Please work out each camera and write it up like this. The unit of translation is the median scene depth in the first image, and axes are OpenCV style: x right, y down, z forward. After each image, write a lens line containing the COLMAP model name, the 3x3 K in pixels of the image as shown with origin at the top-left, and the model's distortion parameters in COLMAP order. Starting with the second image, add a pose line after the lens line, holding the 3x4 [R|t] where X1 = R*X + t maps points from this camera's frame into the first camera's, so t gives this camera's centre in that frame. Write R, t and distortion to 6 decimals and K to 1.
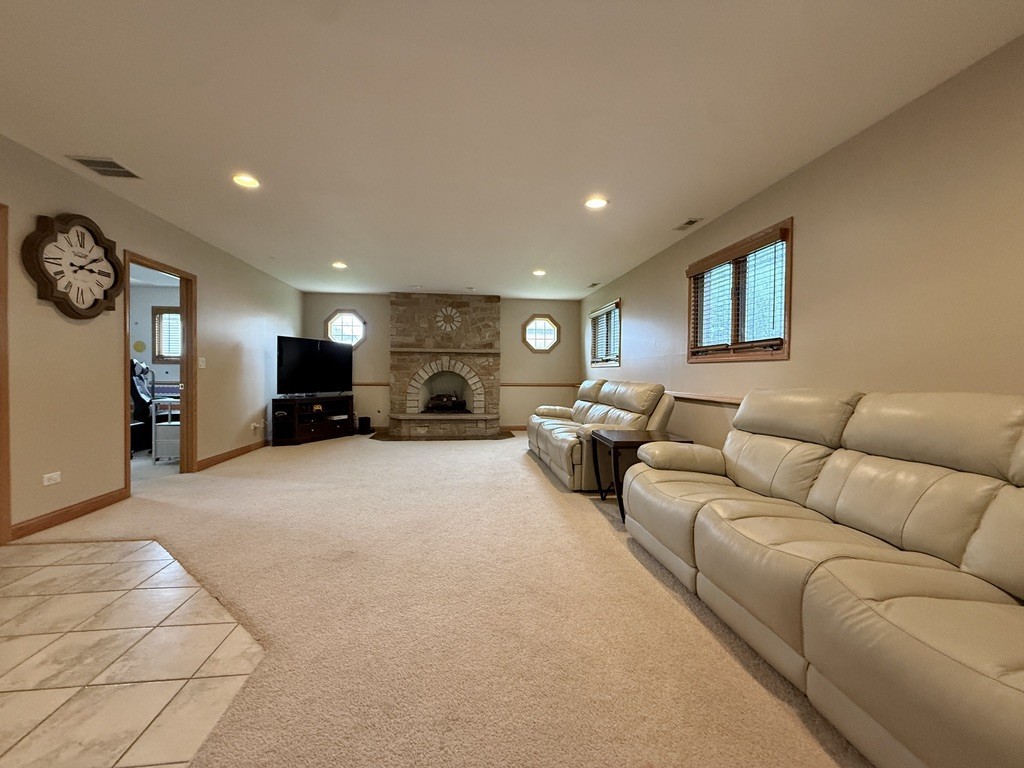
lens RADIAL K [[413.4, 0, 513.6], [0, 413.4, 379.9], [0, 0, 1]] dist [-0.000080, 0.000066]
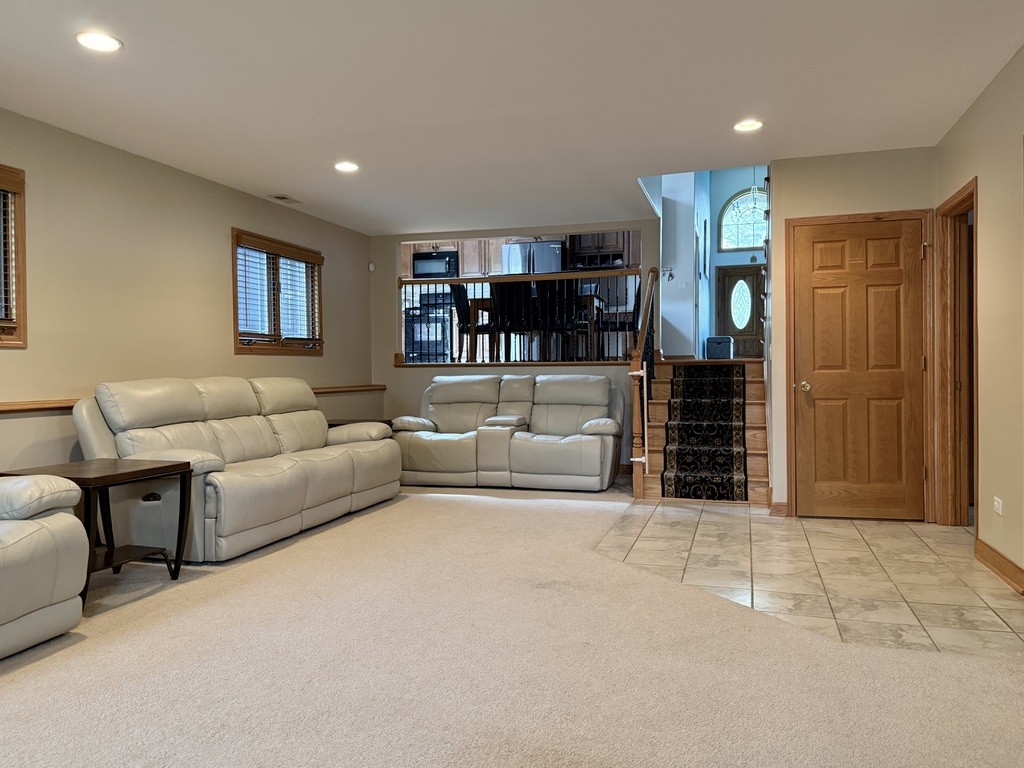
lens RADIAL K [[736.1, 0, 511.8], [0, 736.1, 381.3], [0, 0, 1]] dist [0.003746, 0.000513]
pose [[-0.907854, -0.004353, 0.419263, -0.956093], [0.007455, 0.999620, 0.026522, -0.022755], [-0.419220, 0.027204, -0.907477, 2.344315]]
